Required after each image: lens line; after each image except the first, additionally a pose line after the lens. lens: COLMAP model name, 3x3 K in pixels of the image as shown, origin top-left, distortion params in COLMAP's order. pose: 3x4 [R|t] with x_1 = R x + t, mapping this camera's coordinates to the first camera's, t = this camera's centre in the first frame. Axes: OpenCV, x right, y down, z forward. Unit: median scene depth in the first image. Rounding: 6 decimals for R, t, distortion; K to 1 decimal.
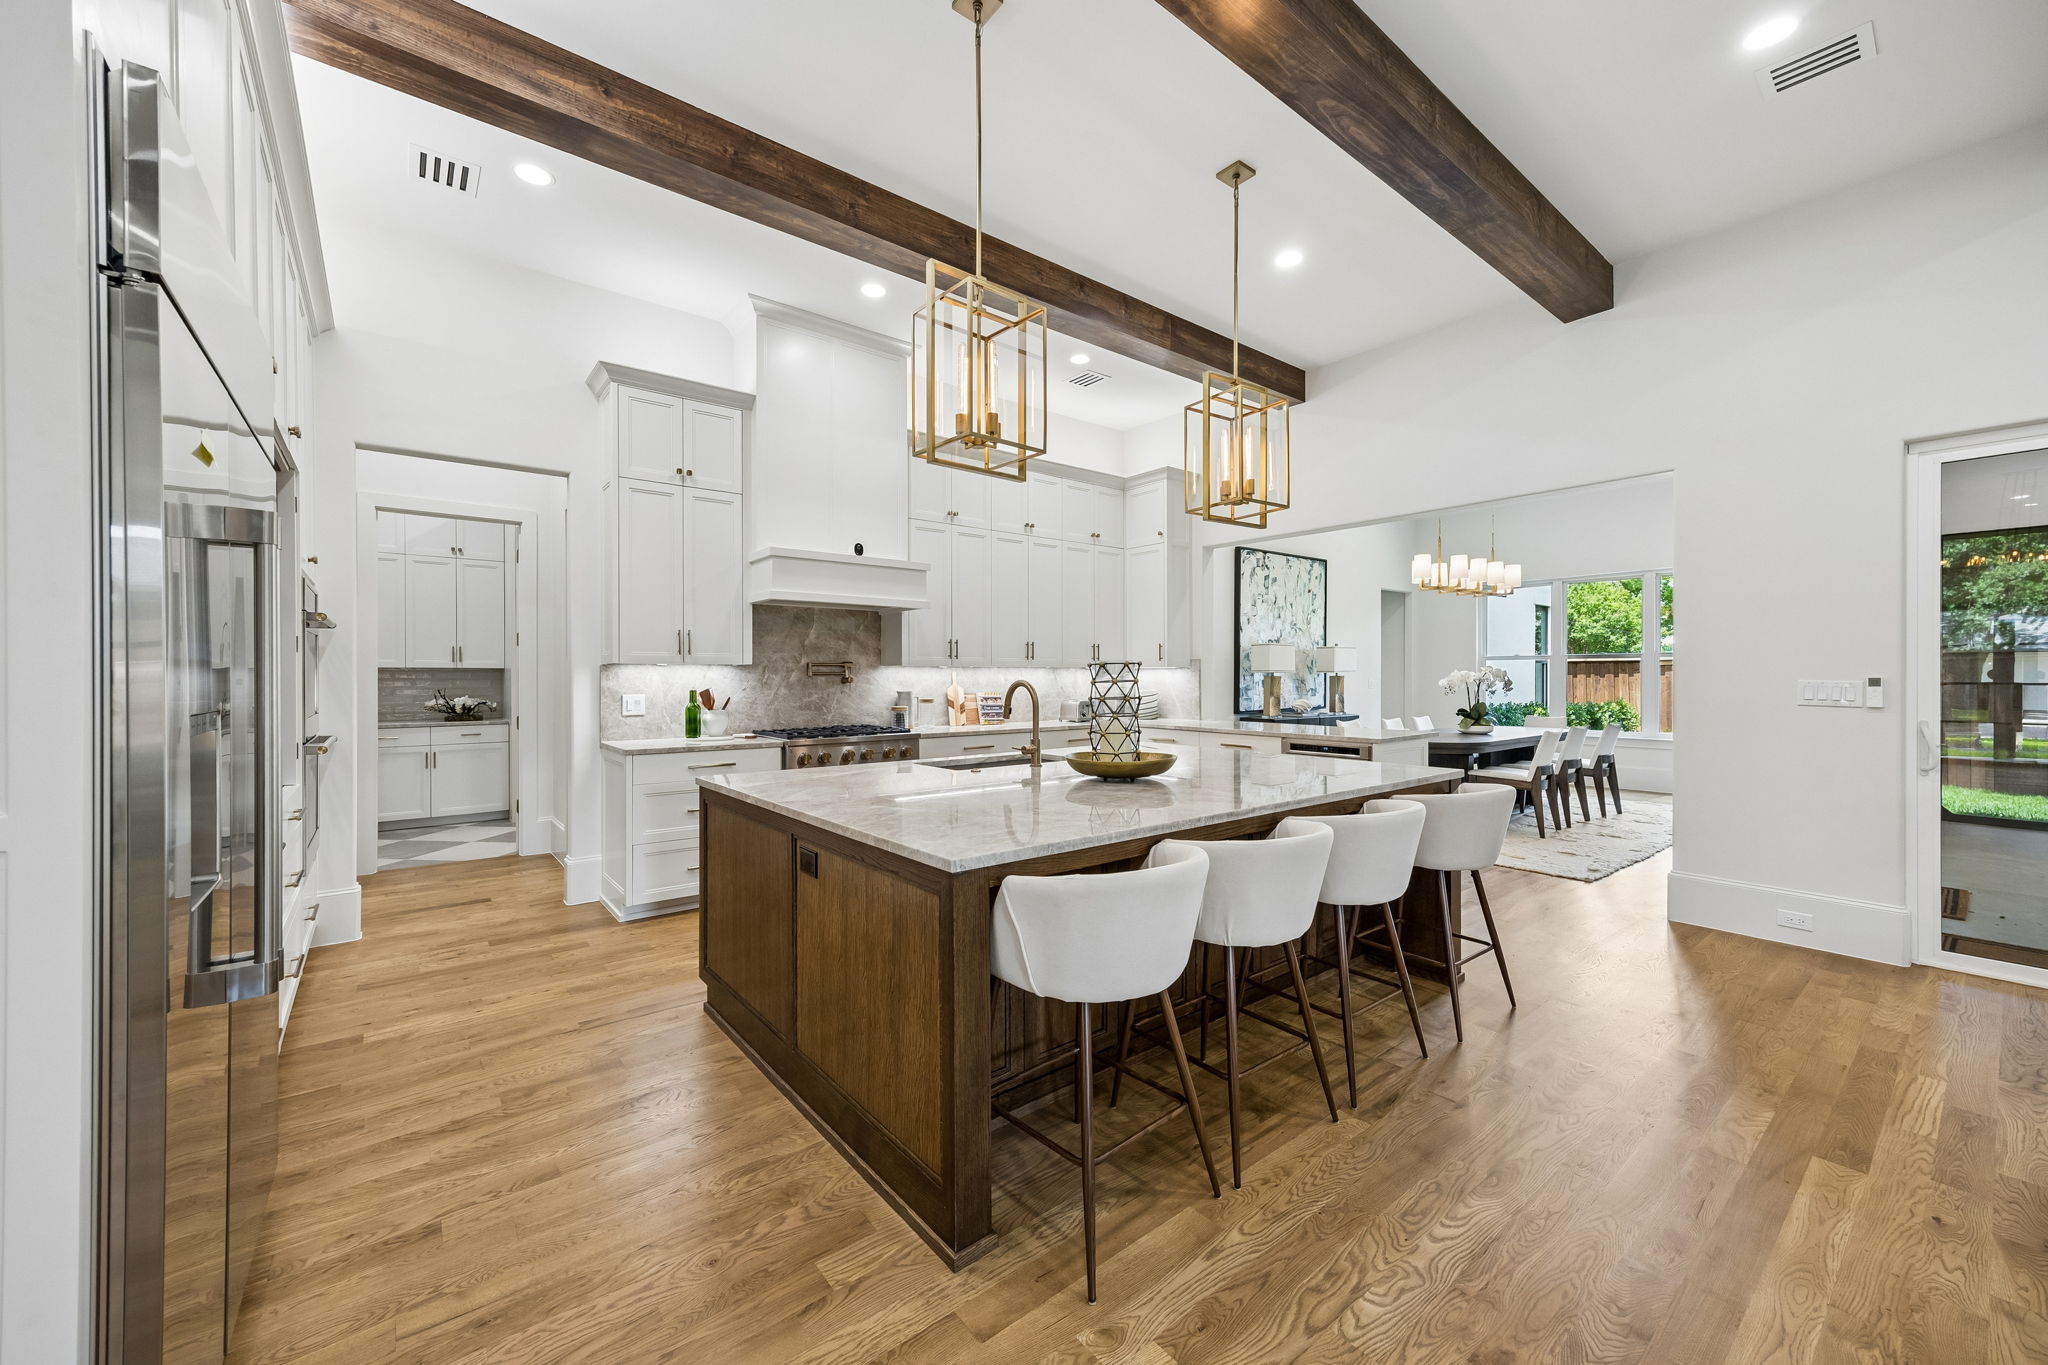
lens RADIAL K [[786.5, 0, 1026.4], [0, 786.5, 675.5], [0, 0, 1]] dist [-0.001792, -0.000061]
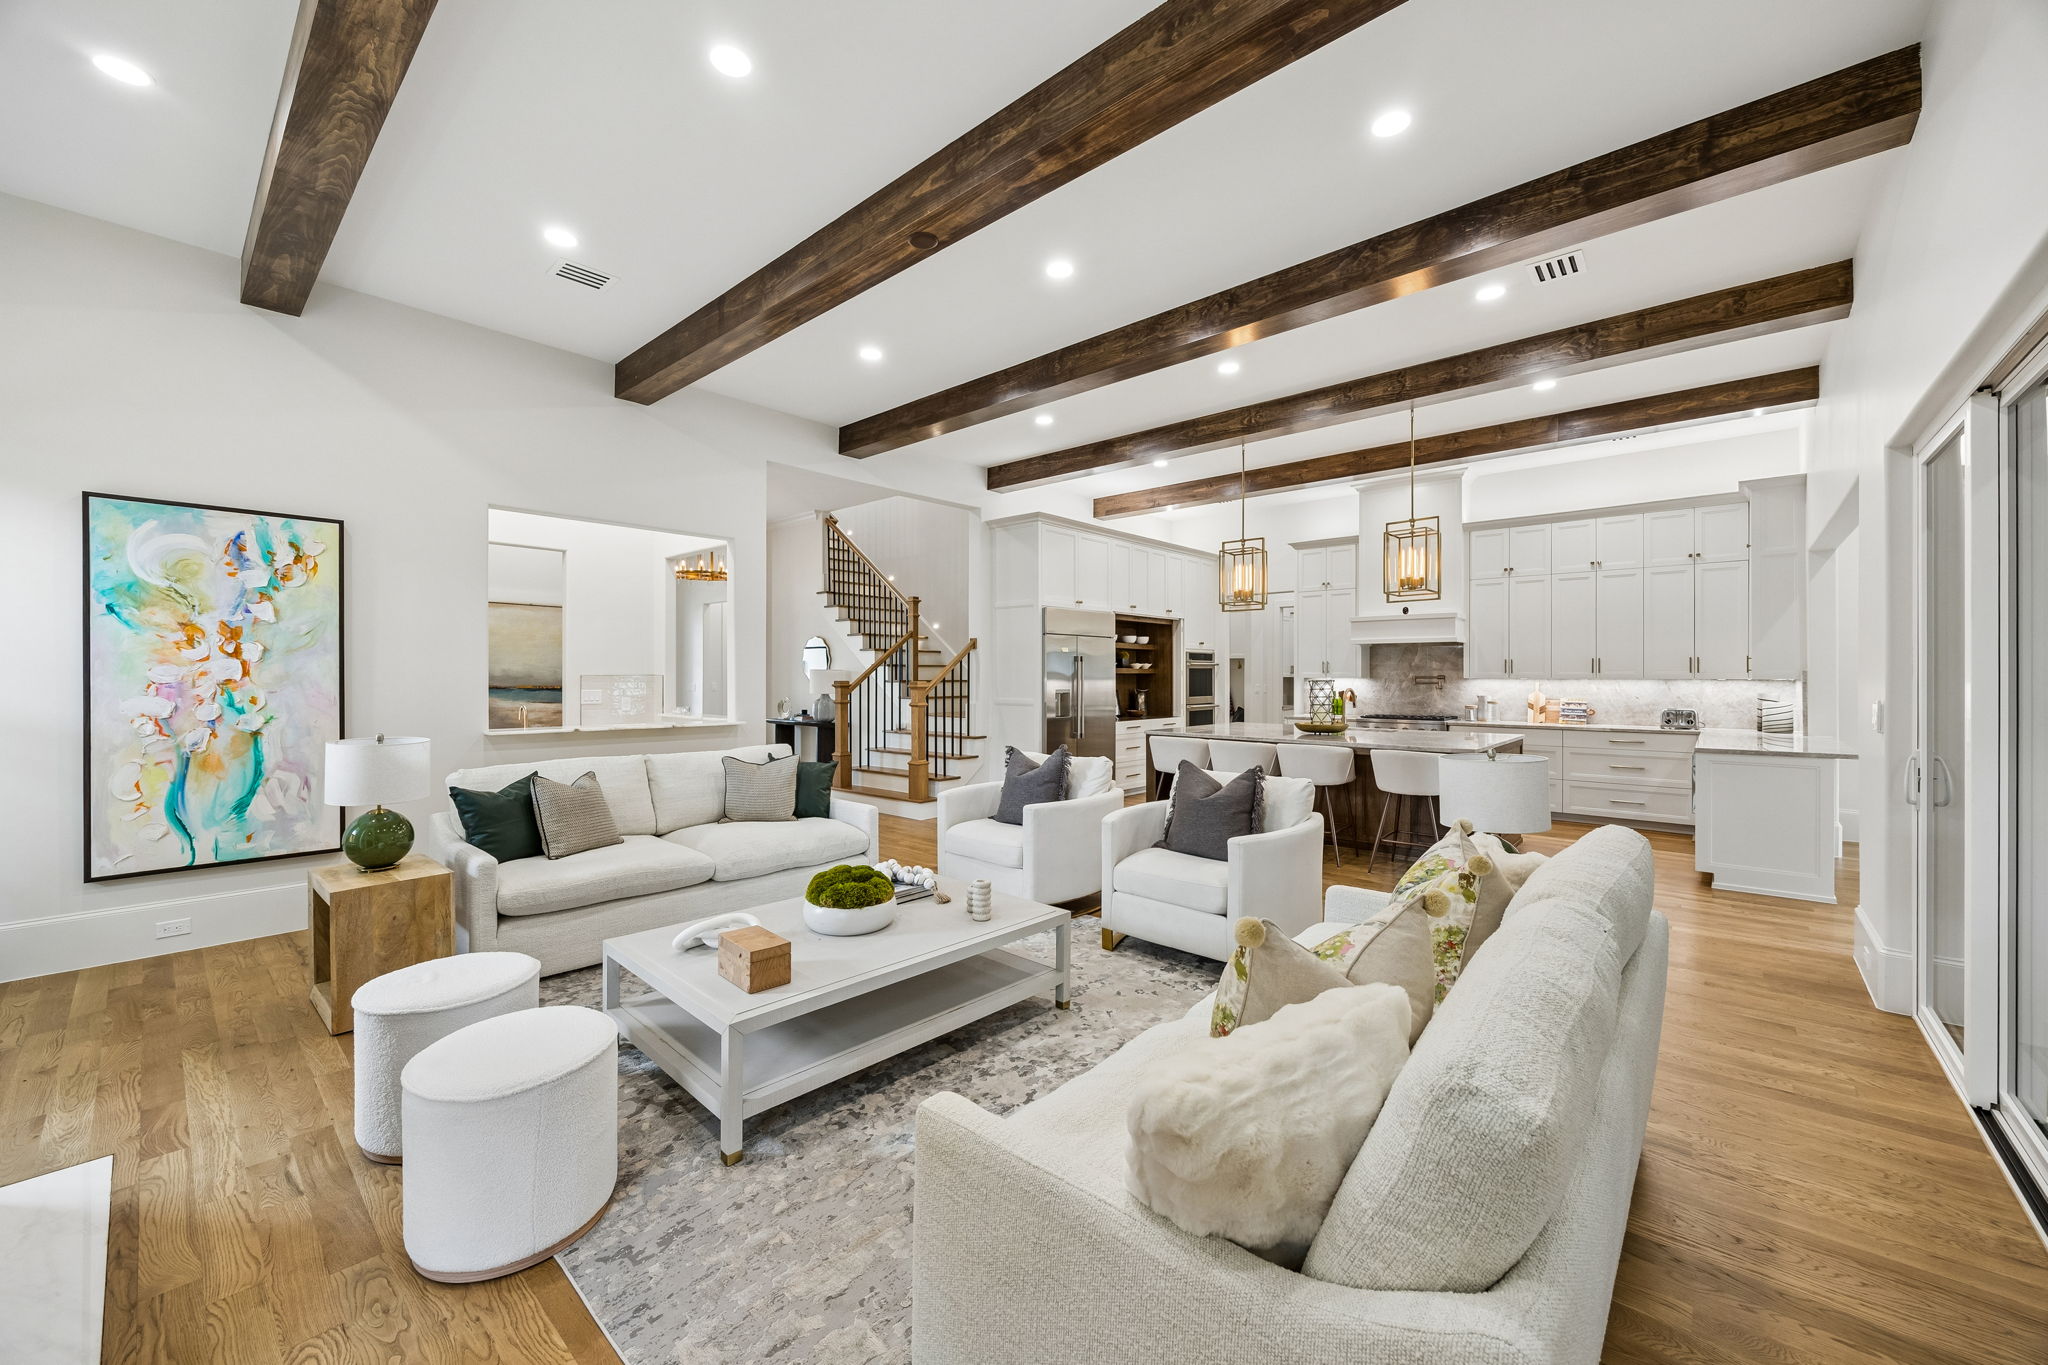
lens RADIAL K [[786.5, 0, 1020.3], [0, 786.5, 679.1], [0, 0, 1]] dist [-0.001792, -0.000061]
pose [[0.170076, 0.003327, -0.985425, 1.187377], [-0.003835, 0.999989, 0.002714, -0.011636], [0.985424, 0.003317, 0.170087, -0.103499]]
